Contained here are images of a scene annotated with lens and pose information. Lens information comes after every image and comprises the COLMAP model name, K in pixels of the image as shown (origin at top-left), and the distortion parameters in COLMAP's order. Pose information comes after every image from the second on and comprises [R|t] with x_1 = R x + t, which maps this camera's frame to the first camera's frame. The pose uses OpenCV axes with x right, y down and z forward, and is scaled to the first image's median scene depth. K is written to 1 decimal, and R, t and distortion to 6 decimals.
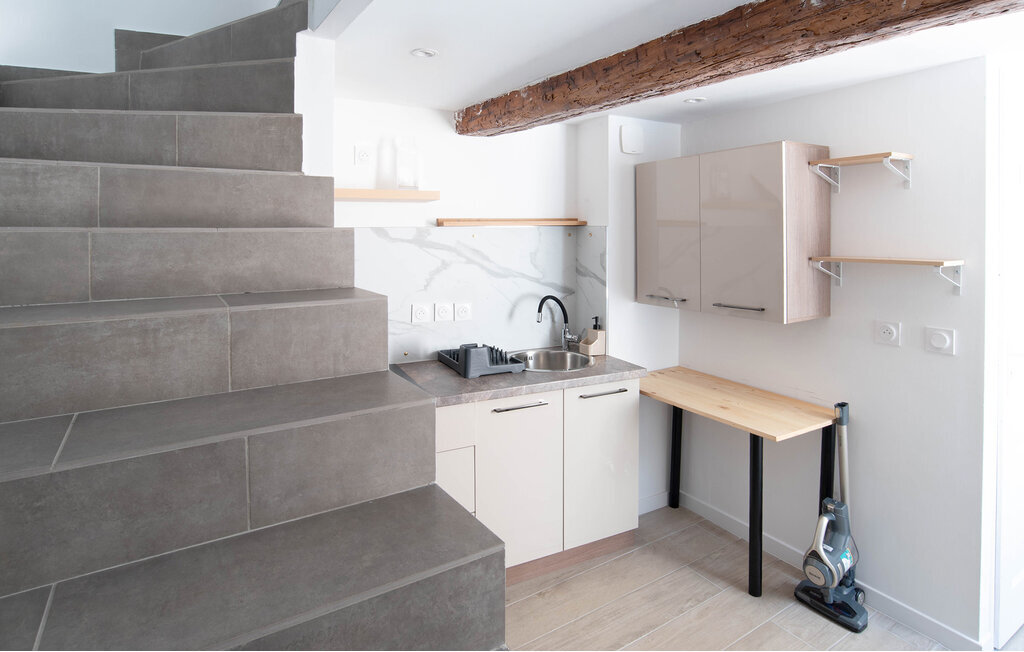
lens RADIAL K [[582.5, 0, 513.1], [0, 582.5, 239.1], [0, 0, 1]] dist [0.001477, 0.000801]
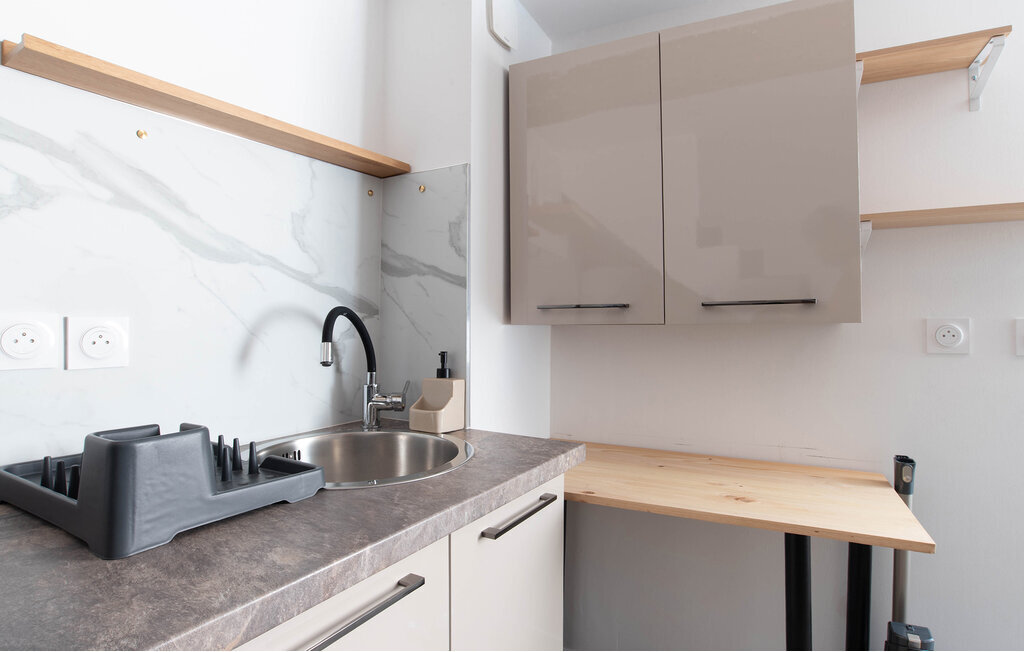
lens RADIAL K [[554.0, 0, 513.0], [0, 554.0, 311.7], [0, 0, 1]] dist [-0.004740, 0.000618]
pose [[0.843989, 0.010550, 0.536256, -0.054266], [0.010542, 0.999287, -0.036251, 0.118874], [-0.536257, 0.036248, 0.843276, 0.589538]]
